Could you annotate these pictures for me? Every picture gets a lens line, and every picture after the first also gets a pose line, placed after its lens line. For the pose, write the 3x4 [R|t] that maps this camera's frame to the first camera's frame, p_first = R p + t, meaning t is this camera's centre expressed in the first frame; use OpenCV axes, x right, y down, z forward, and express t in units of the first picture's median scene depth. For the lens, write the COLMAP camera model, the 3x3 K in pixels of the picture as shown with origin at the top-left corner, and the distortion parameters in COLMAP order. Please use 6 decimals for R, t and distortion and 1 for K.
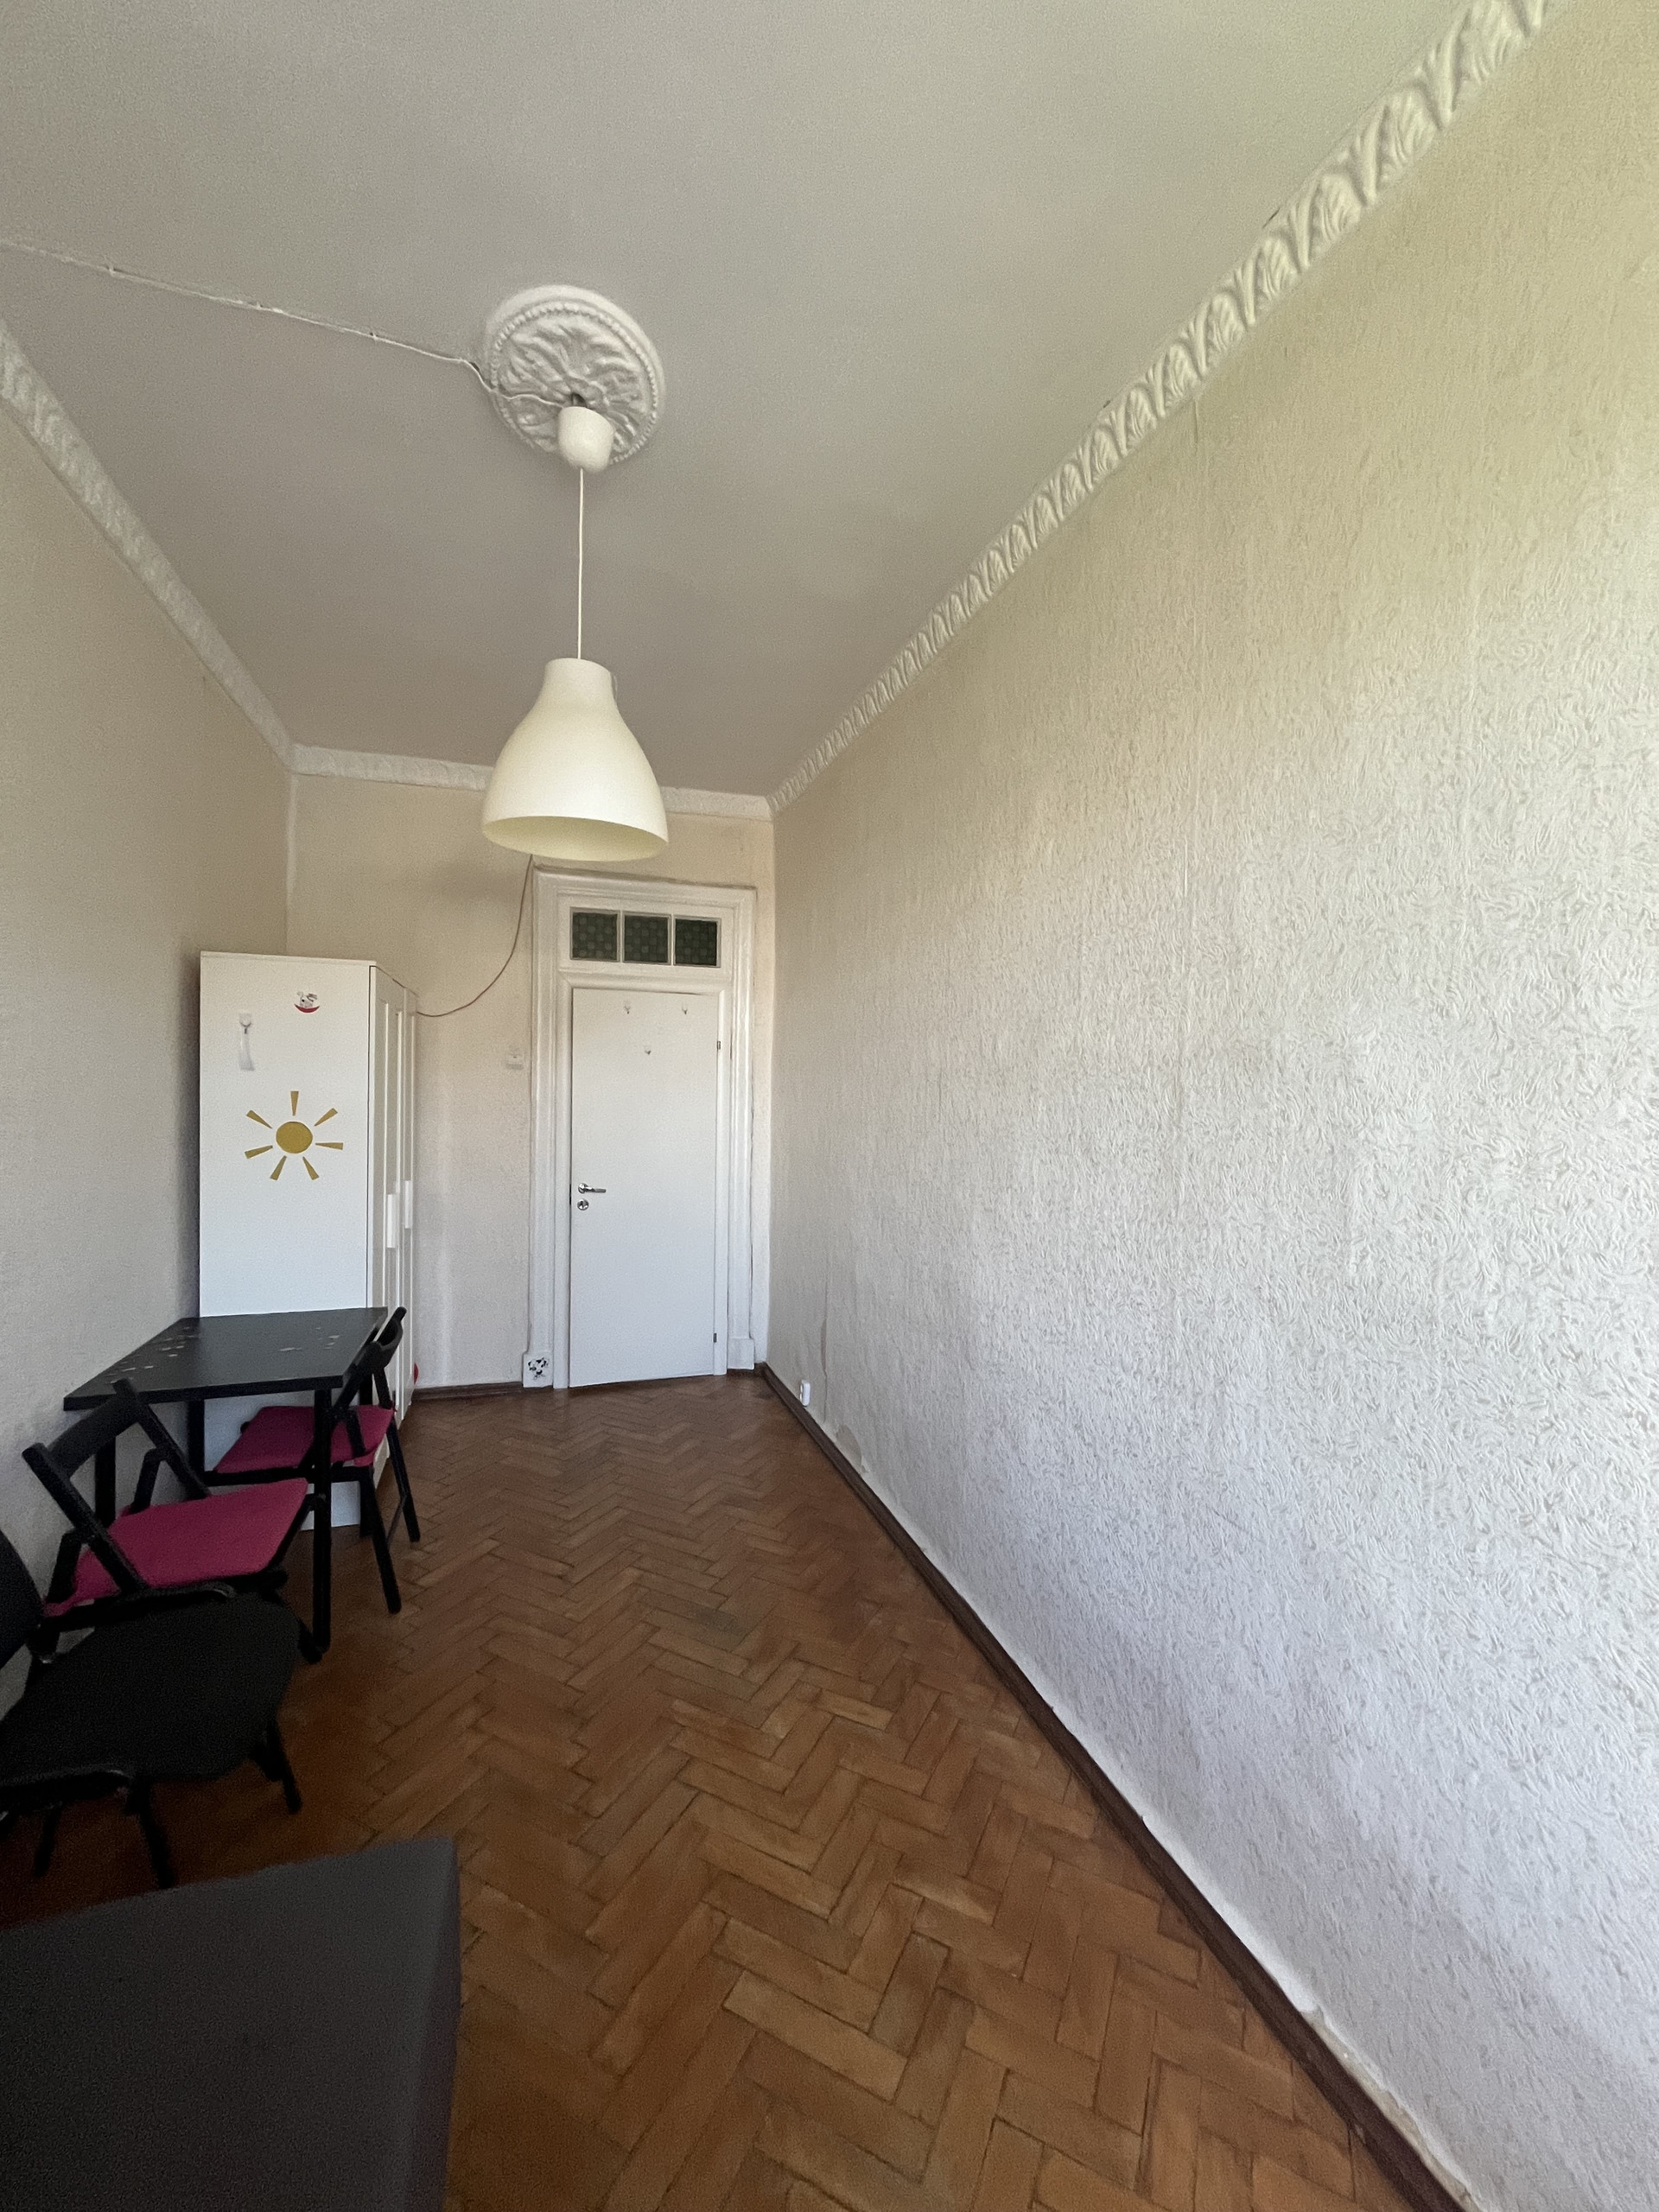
lens RADIAL K [[892.7, 0, 826.4], [0, 892.7, 1104.8], [0, 0, 1]] dist [-0.003688, 0.000198]
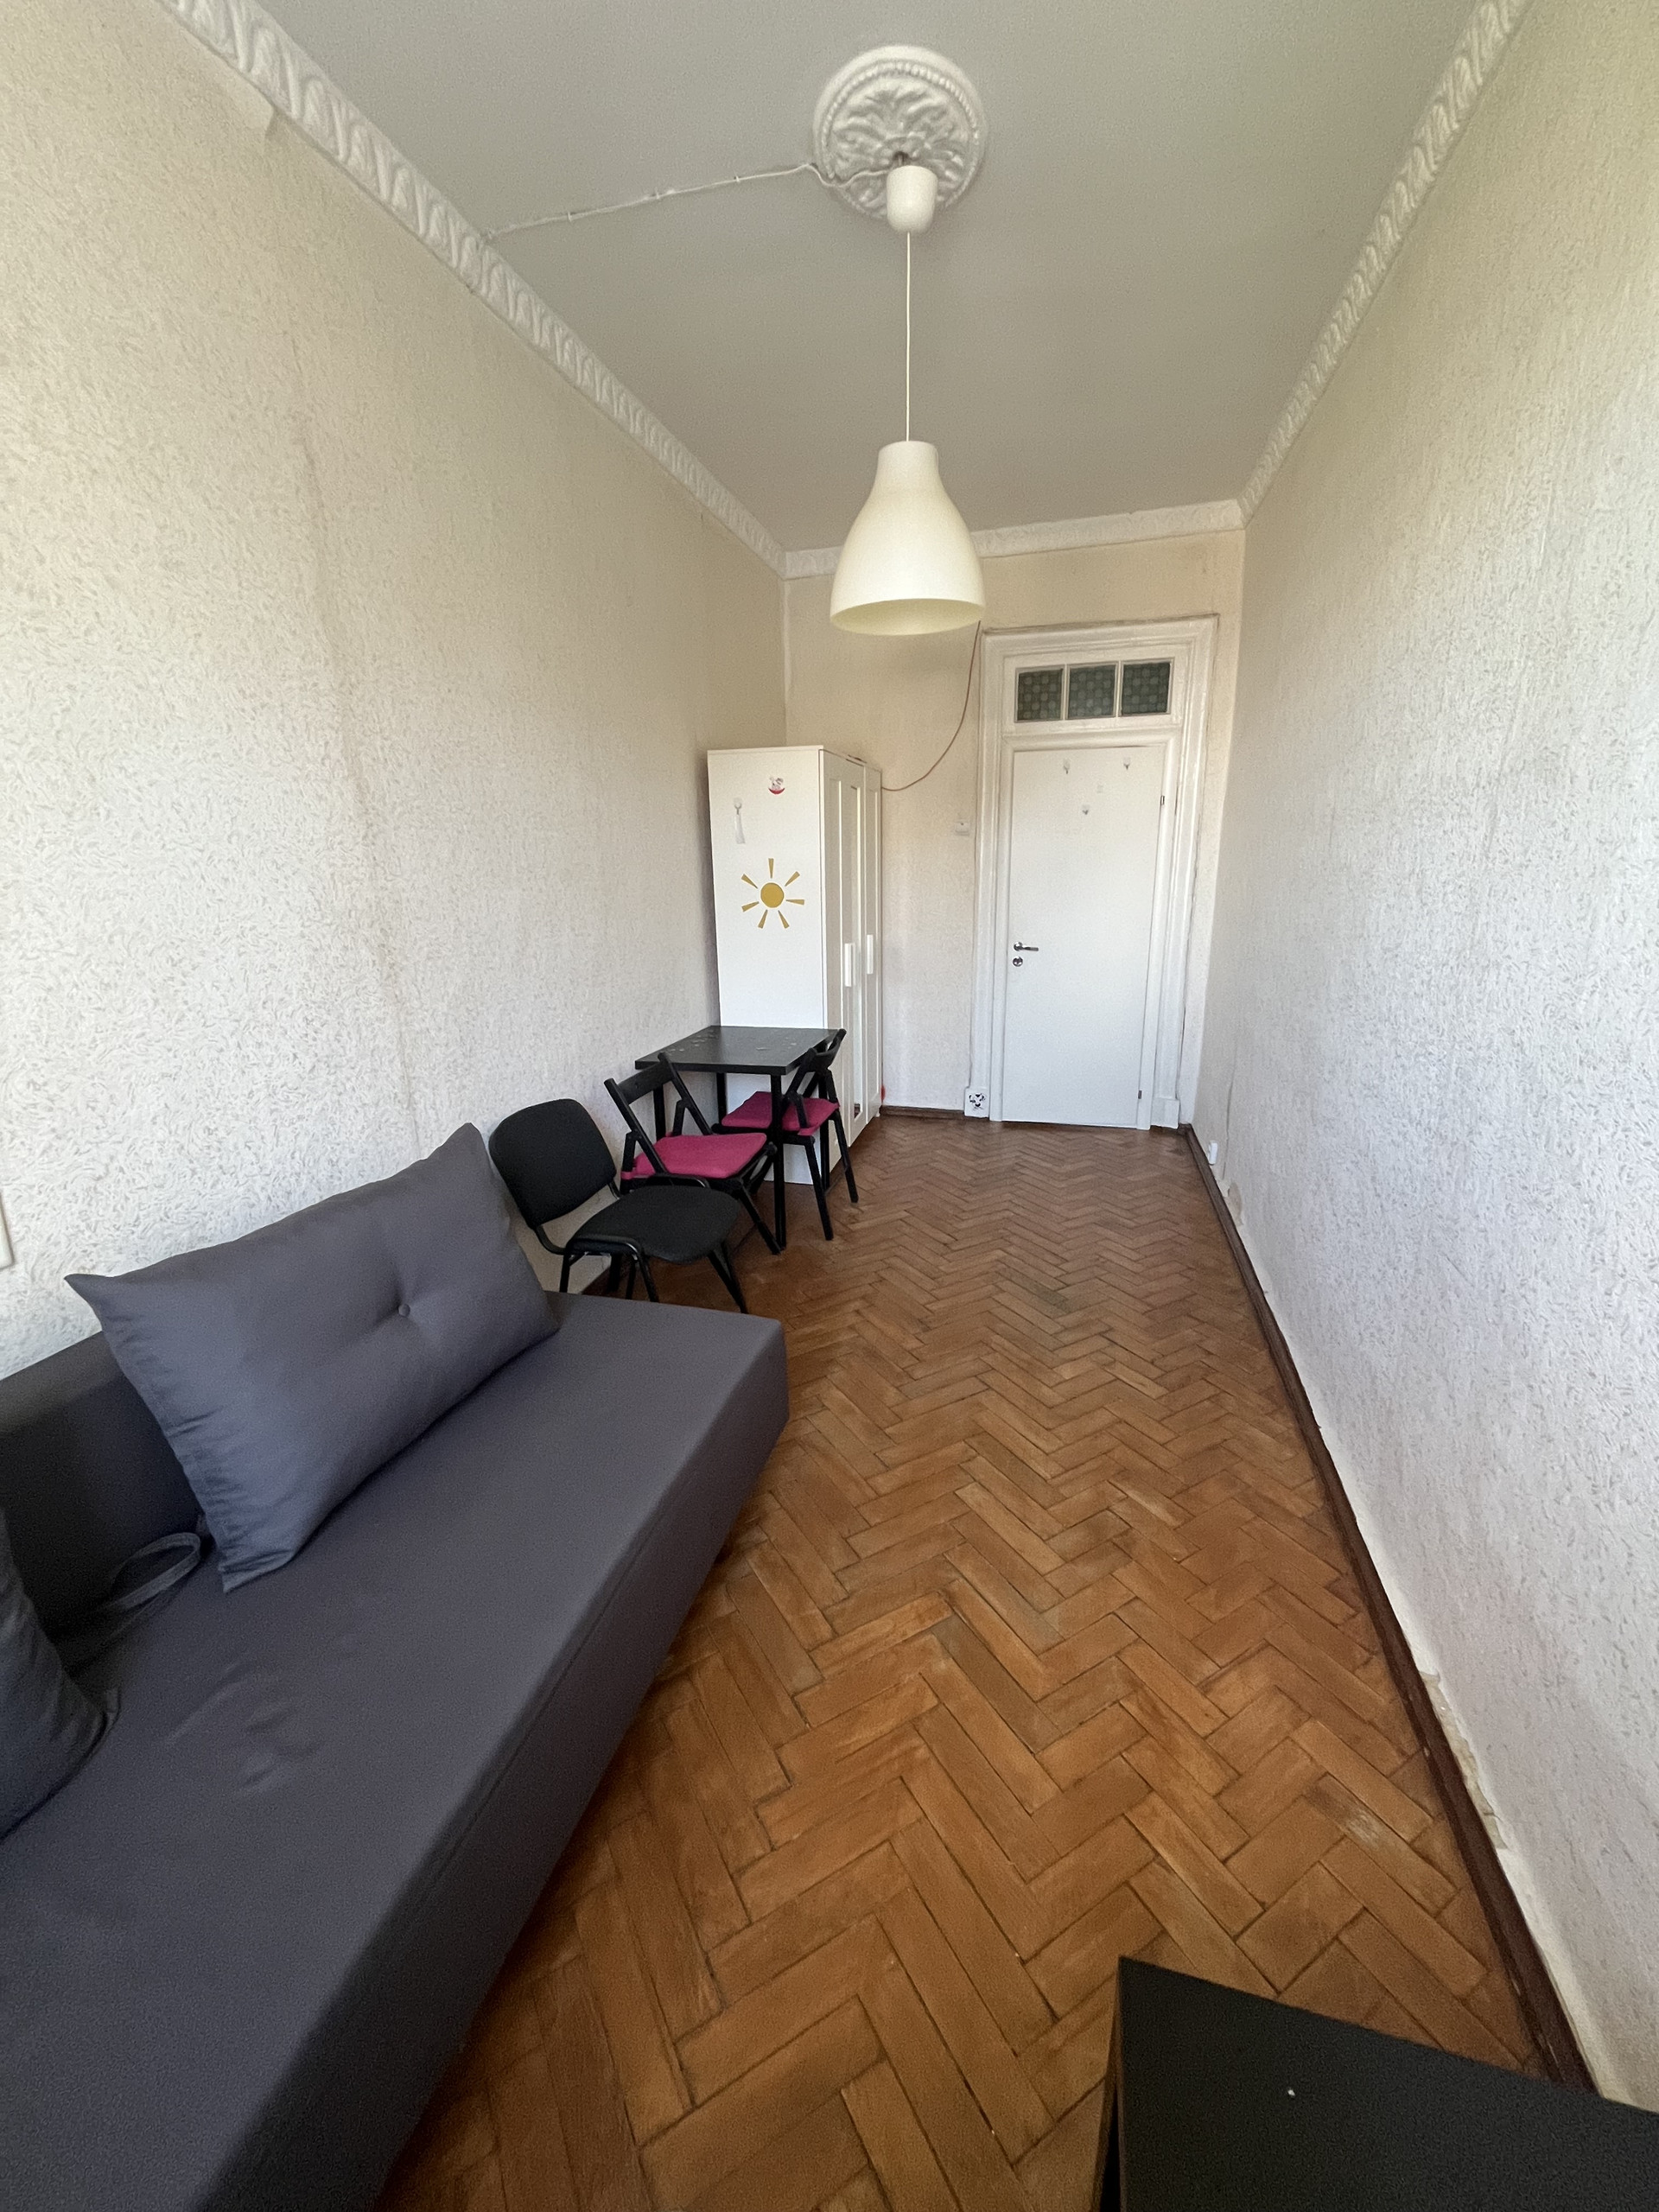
lens RADIAL K [[892.7, 0, 826.4], [0, 892.7, 1104.8], [0, 0, 1]] dist [-0.003688, 0.000198]
pose [[0.834248, 0.115007, -0.539263, 0.223806], [0.020814, 0.970741, 0.239226, 0.024742], [0.550997, -0.210798, 0.807444, -0.084184]]
